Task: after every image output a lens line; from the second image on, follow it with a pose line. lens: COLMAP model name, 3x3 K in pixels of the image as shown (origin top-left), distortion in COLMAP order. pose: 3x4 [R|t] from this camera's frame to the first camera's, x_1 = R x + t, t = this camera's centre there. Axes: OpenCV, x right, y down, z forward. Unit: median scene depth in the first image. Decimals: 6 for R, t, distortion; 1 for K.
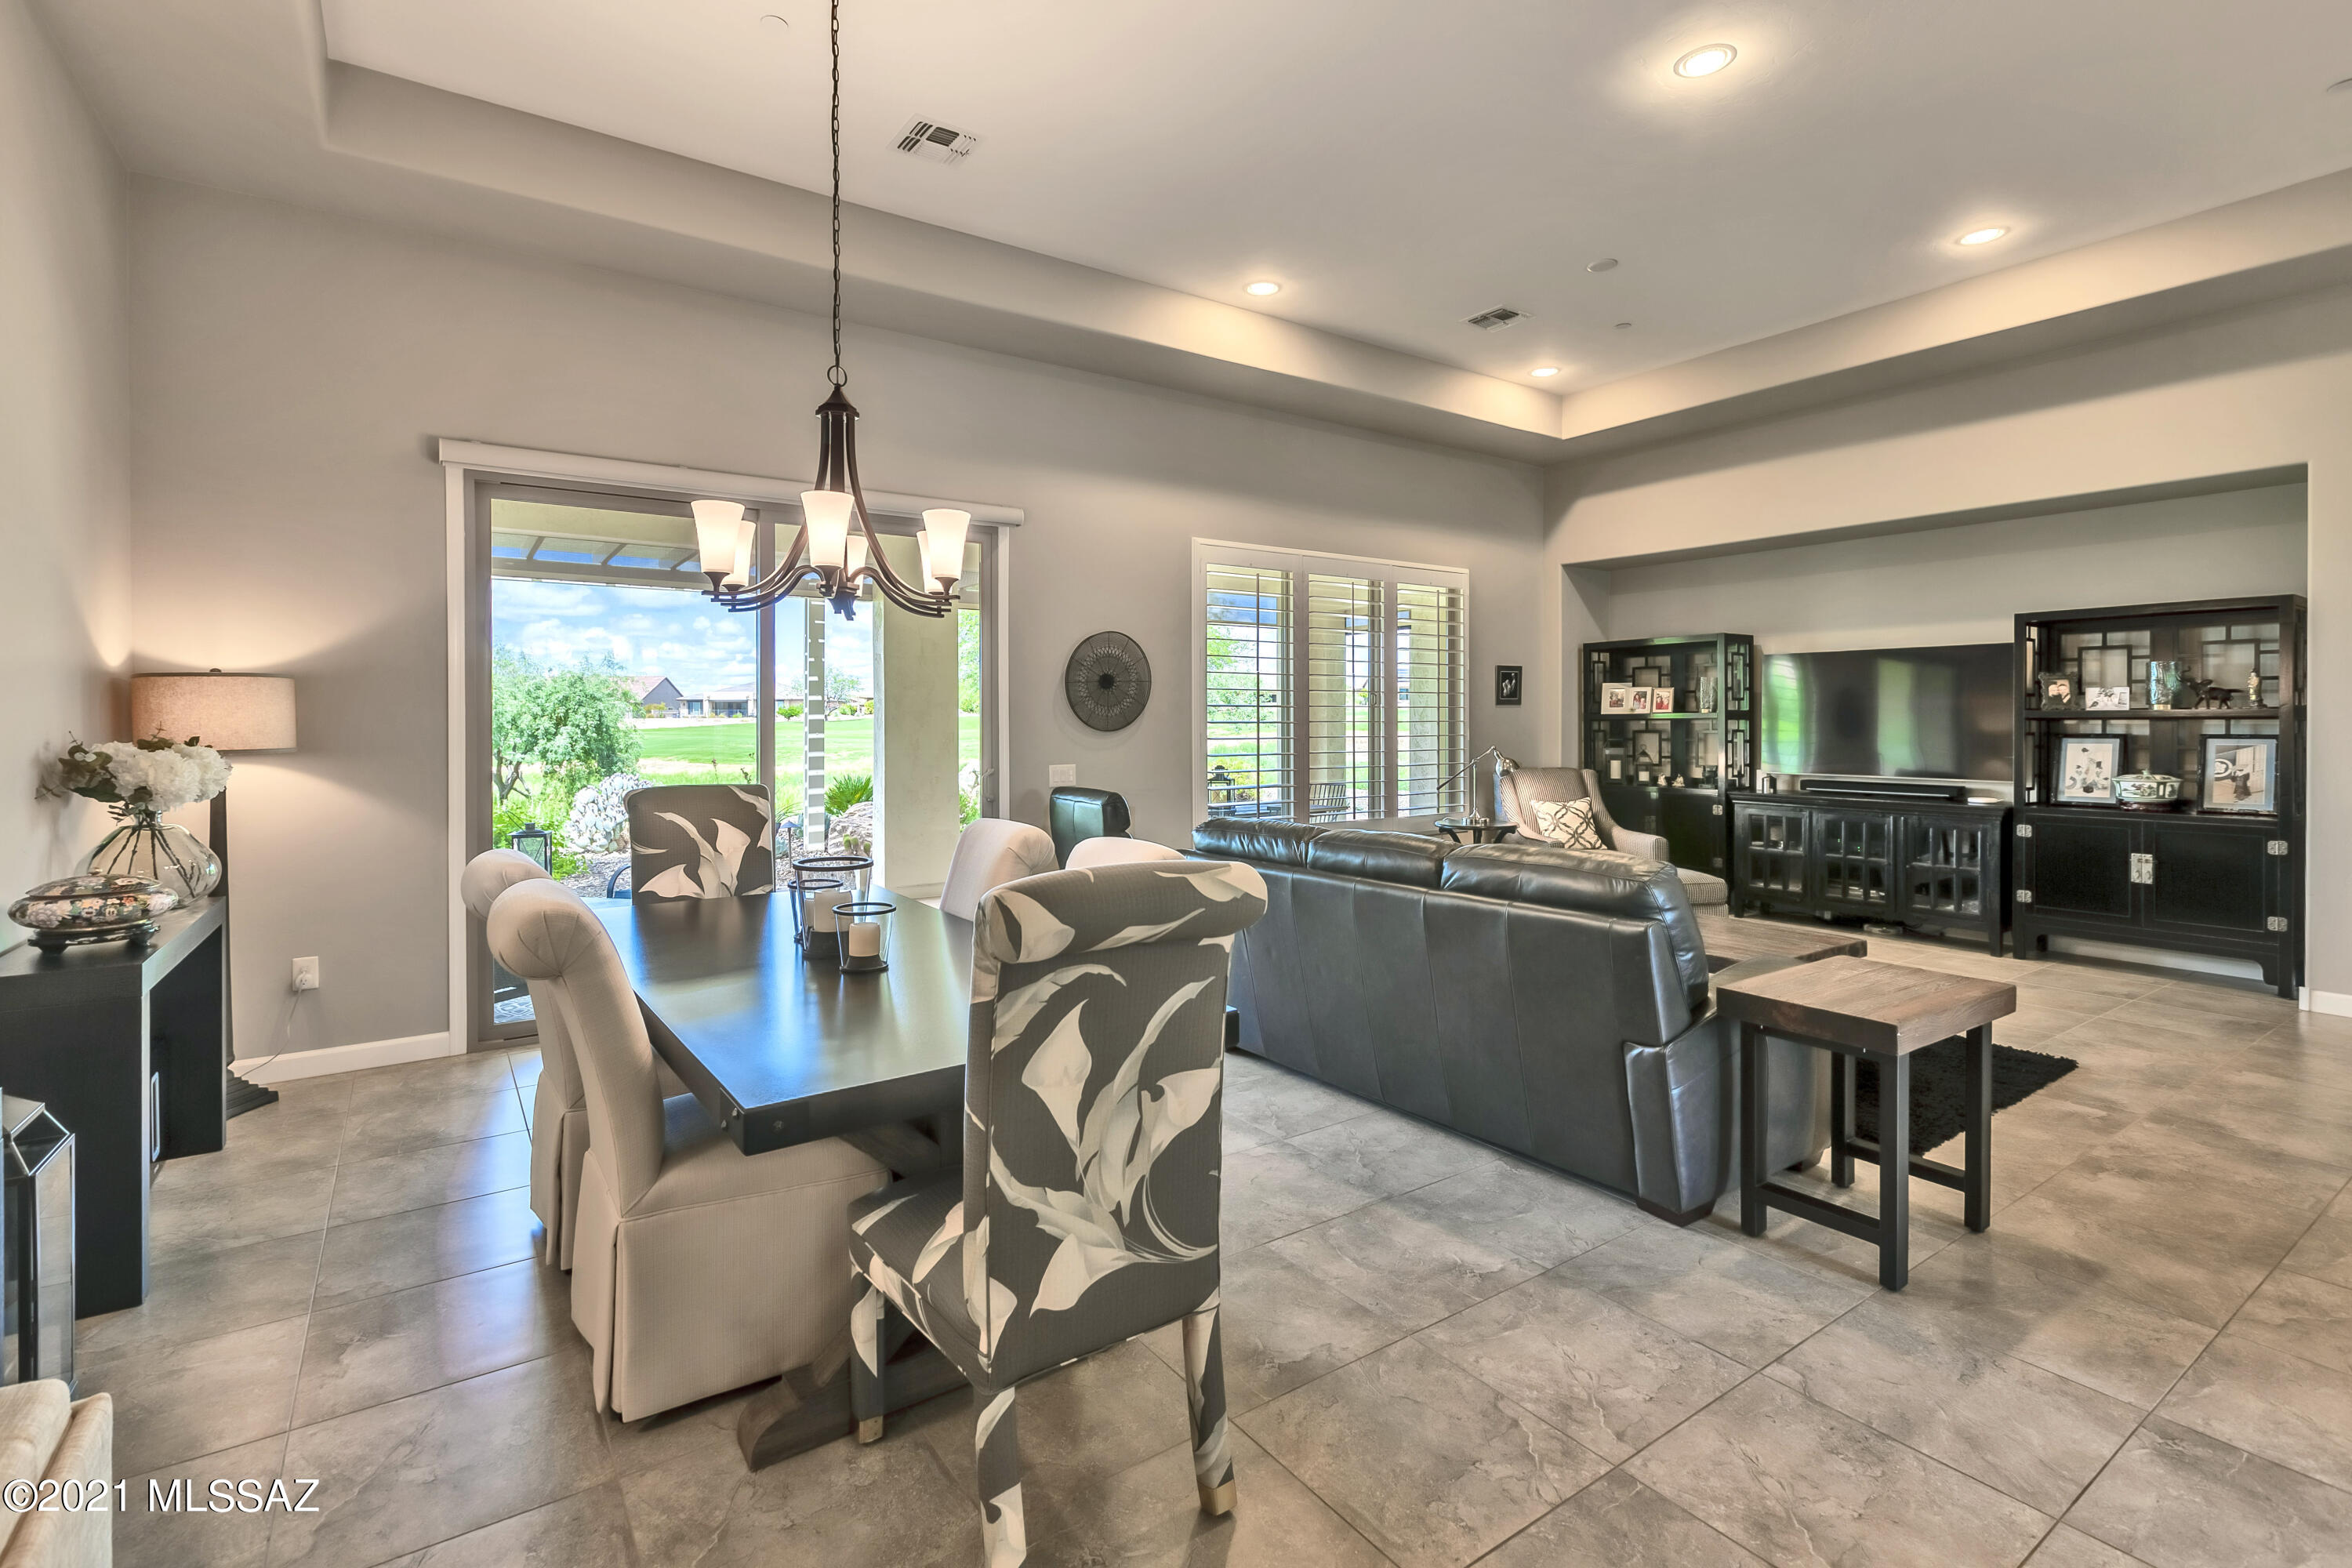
lens RADIAL K [[1147.4, 0, 1169.7], [0, 1147.4, 609.2], [0, 0, 1]] dist [0.001429, 0.000018]
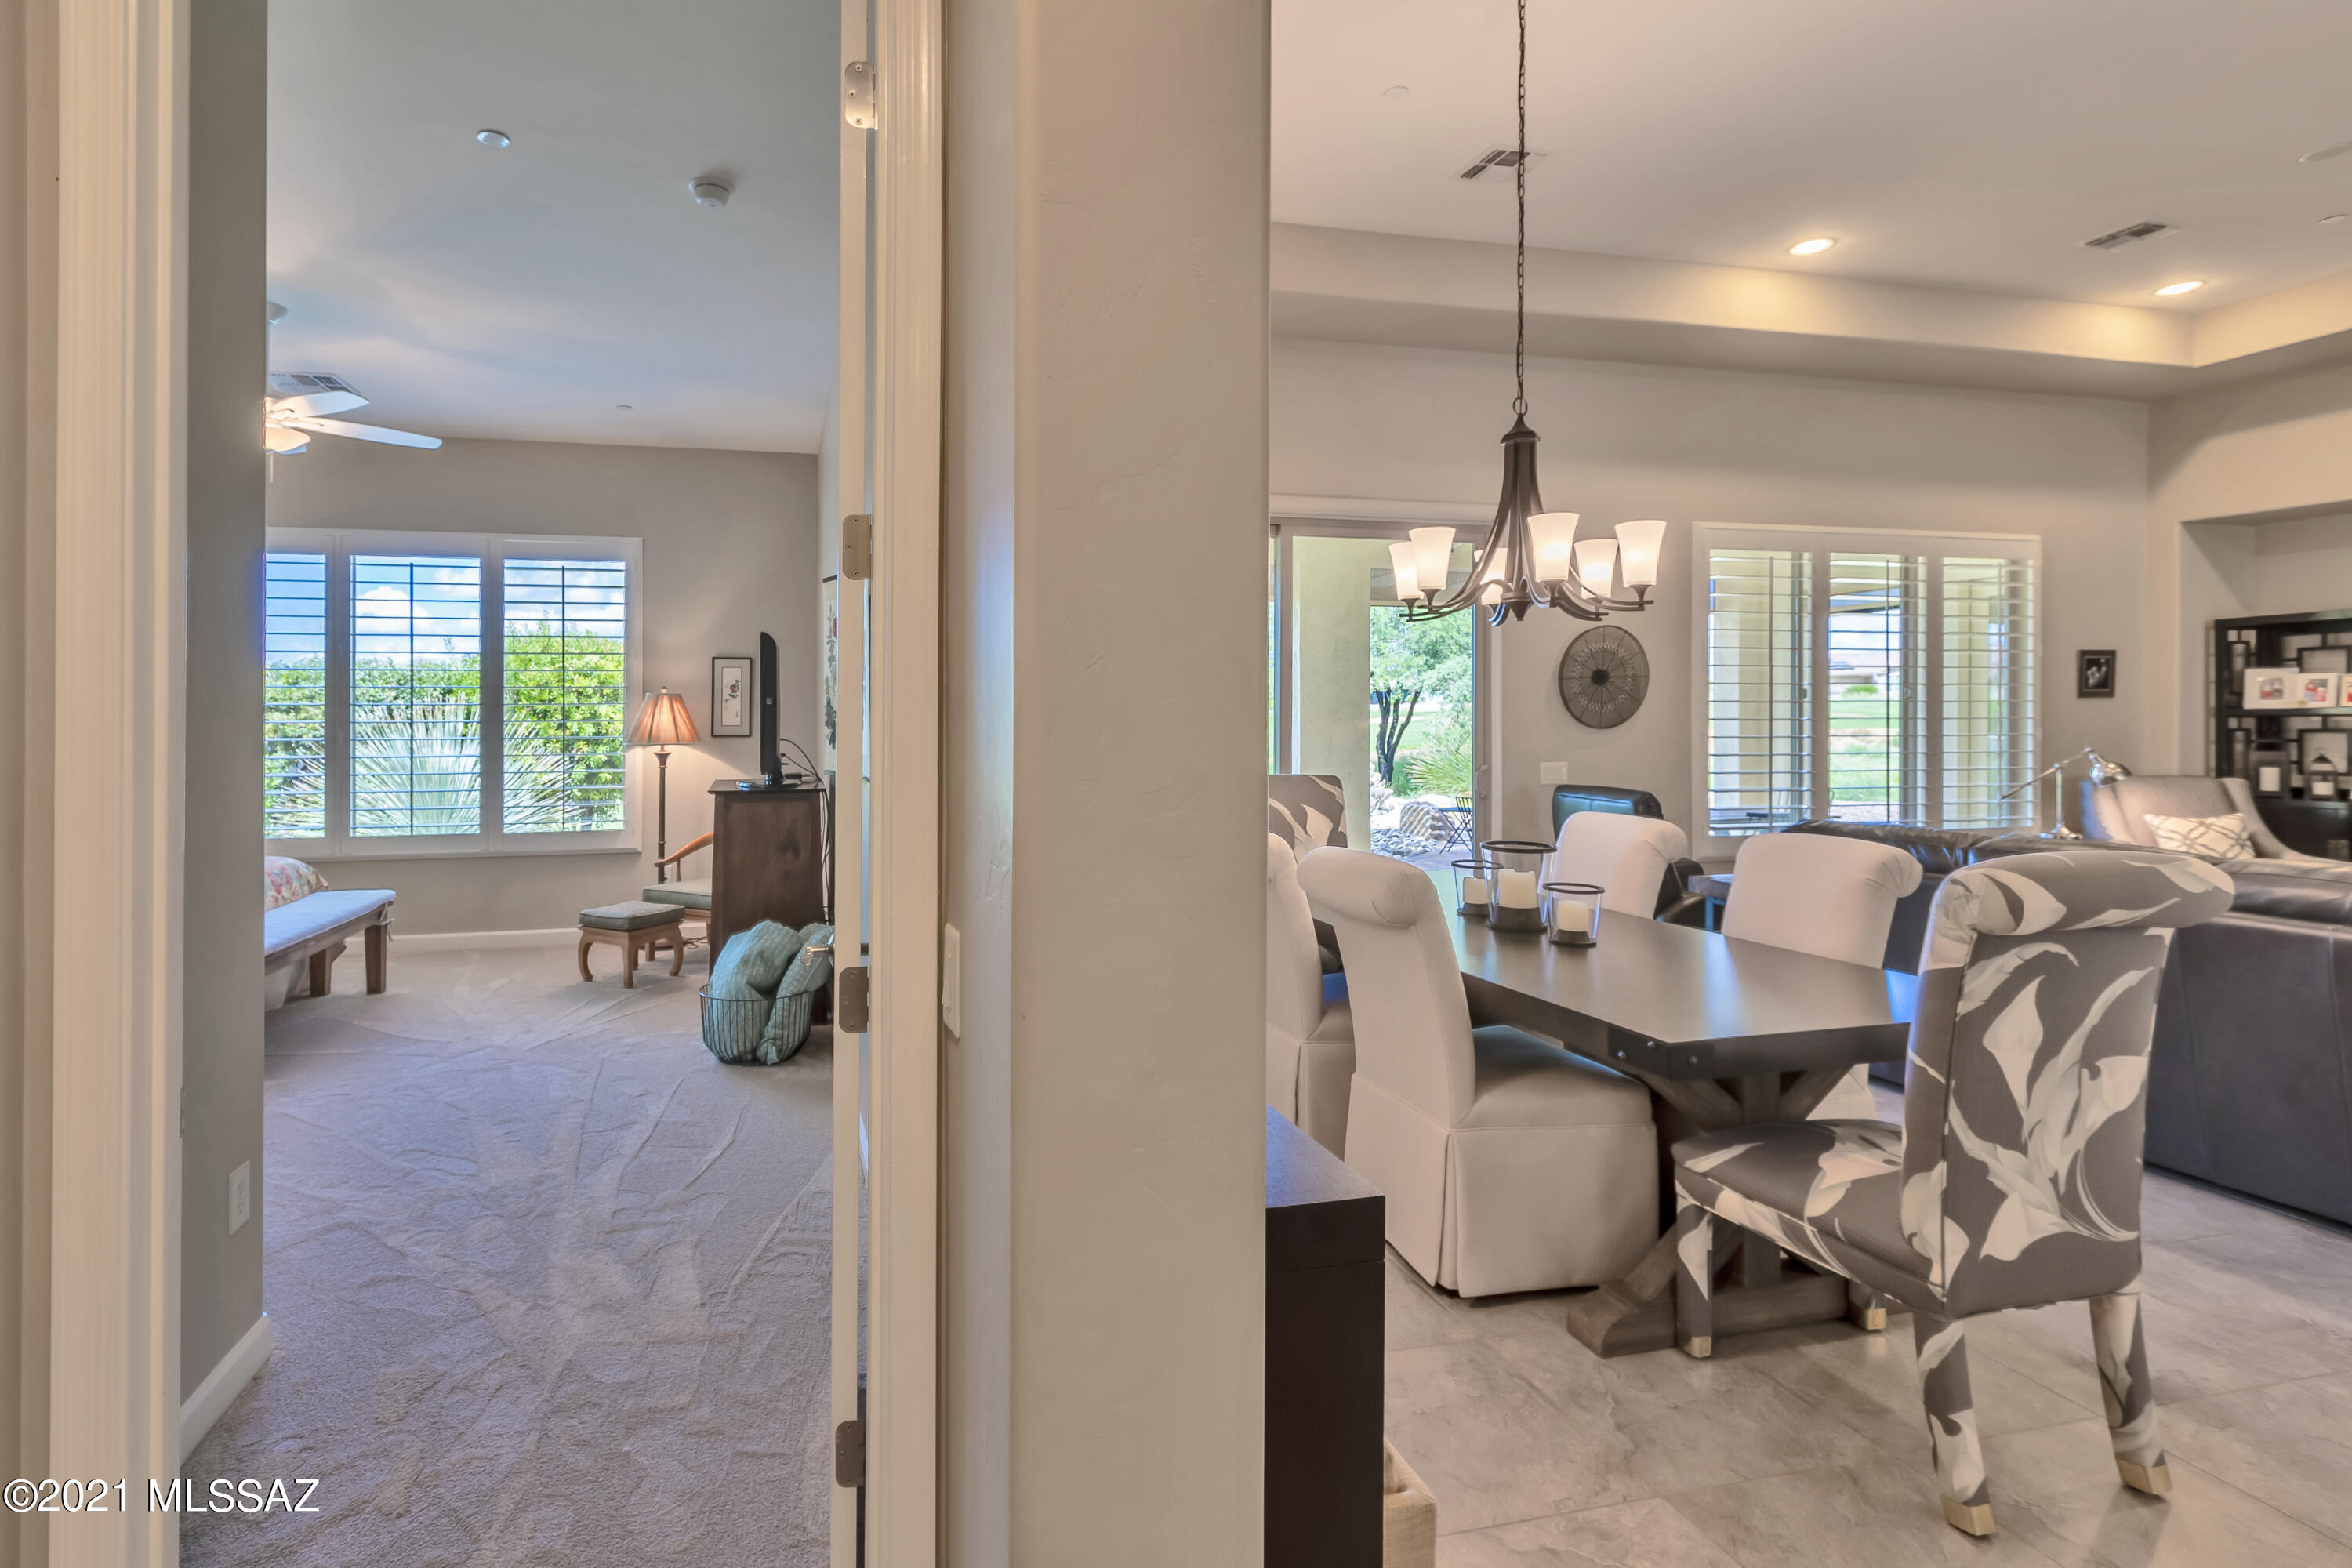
lens RADIAL K [[1132.4, 0, 1110.5], [0, 1132.4, 622.8], [0, 0, 1]] dist [0.000399, -0.000460]
pose [[0.917021, -0.034476, -0.397347, -0.226797], [0.039714, 0.999199, 0.004959, -0.015920], [0.396858, -0.020328, 0.917655, -0.163108]]
